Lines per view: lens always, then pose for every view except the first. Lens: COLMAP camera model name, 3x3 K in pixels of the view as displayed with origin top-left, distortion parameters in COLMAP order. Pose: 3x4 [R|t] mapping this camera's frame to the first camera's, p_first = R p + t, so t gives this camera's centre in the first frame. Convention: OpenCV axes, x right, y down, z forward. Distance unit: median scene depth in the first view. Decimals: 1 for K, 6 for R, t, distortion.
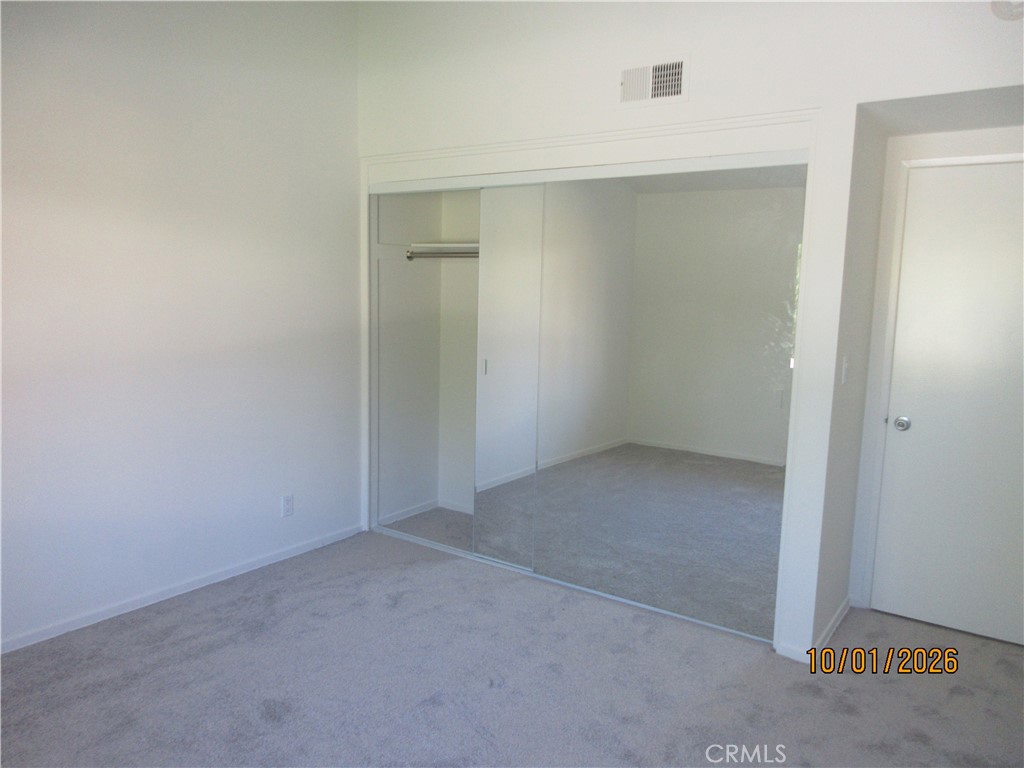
lens RADIAL K [[759.9, 0, 509.5], [0, 759.9, 380.9], [0, 0, 1]] dist [0.003686, -0.001011]
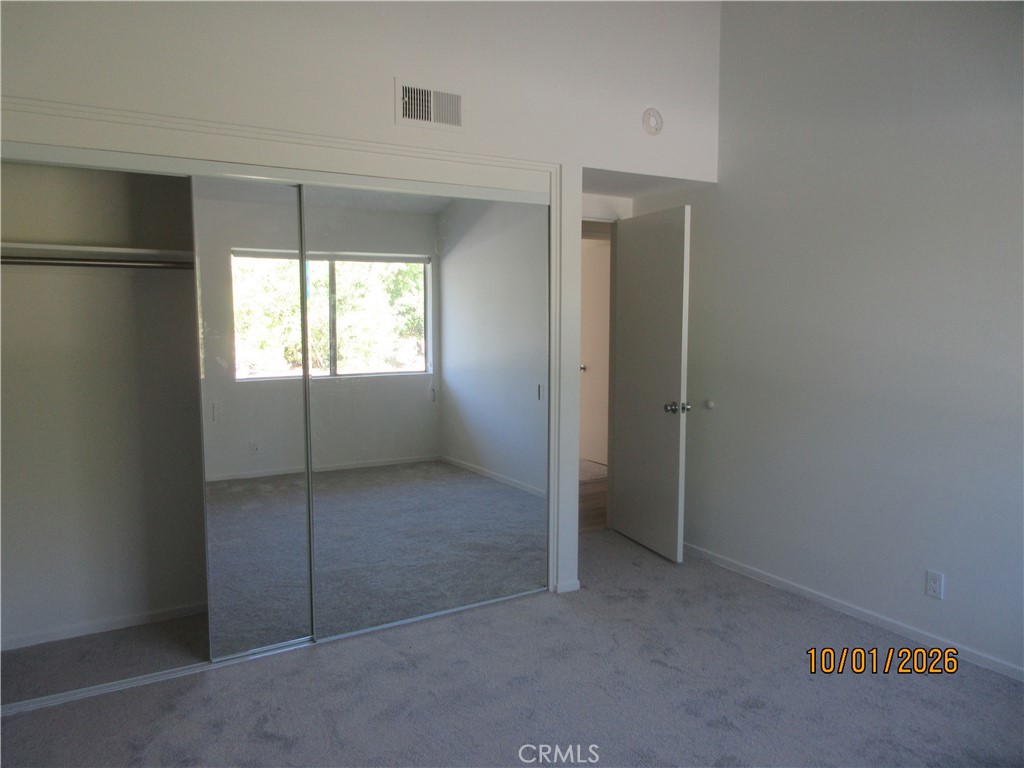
lens RADIAL K [[759.9, 0, 509.7], [0, 759.9, 387.5], [0, 0, 1]] dist [0.003686, -0.001011]
pose [[0.394890, -0.120887, 0.910740, -0.695392], [0.120536, 0.989554, 0.079085, -0.077766], [-0.910787, 0.078547, 0.405336, 0.477657]]
